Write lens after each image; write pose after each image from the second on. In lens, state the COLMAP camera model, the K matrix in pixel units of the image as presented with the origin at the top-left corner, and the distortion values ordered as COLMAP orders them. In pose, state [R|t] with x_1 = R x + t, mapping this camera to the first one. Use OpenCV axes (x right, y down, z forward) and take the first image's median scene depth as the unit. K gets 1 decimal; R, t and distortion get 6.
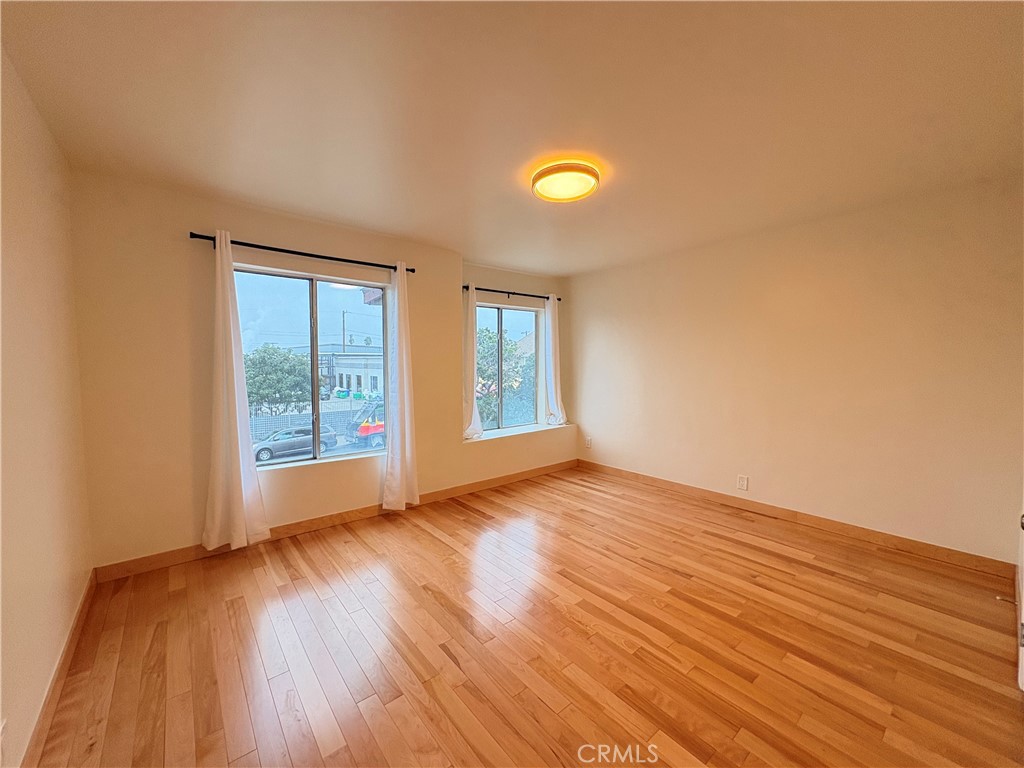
lens RADIAL K [[406.0, 0, 513.5], [0, 406.0, 384.3], [0, 0, 1]] dist [0.002630, 0.000339]
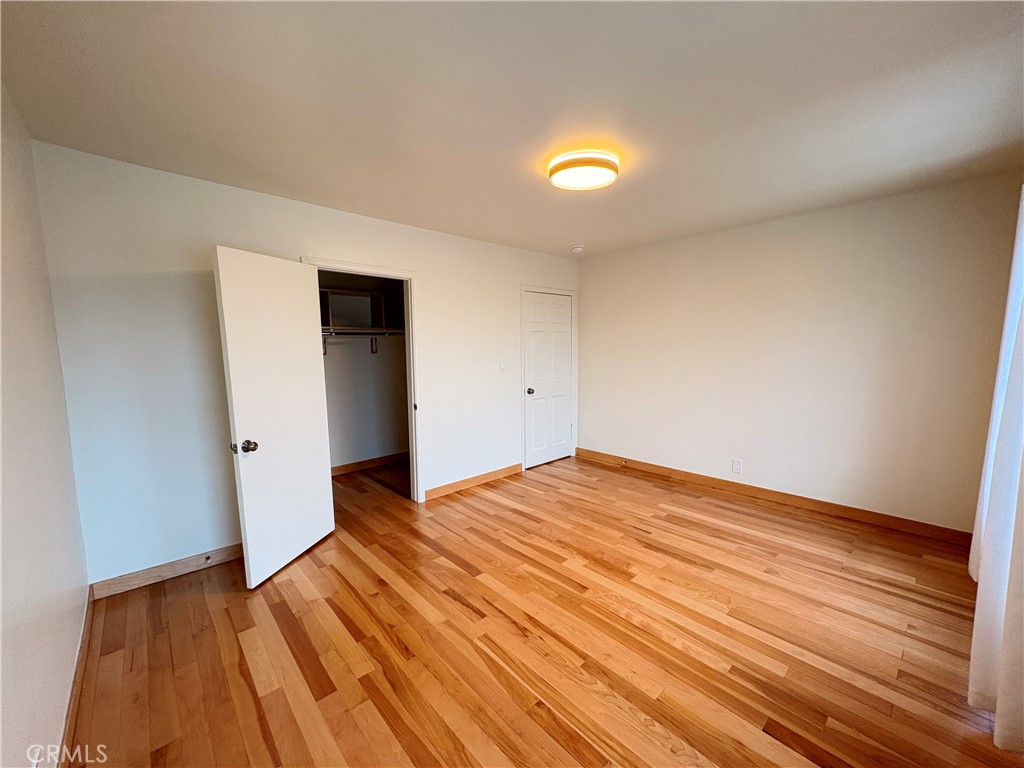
lens RADIAL K [[406.0, 0, 513.5], [0, 406.0, 384.3], [0, 0, 1]] dist [0.002630, 0.000339]
pose [[-0.998737, 0.017069, -0.047254, 0.315003], [0.009288, 0.987036, 0.160232, -0.137678], [0.049376, 0.159591, -0.985948, 1.840276]]
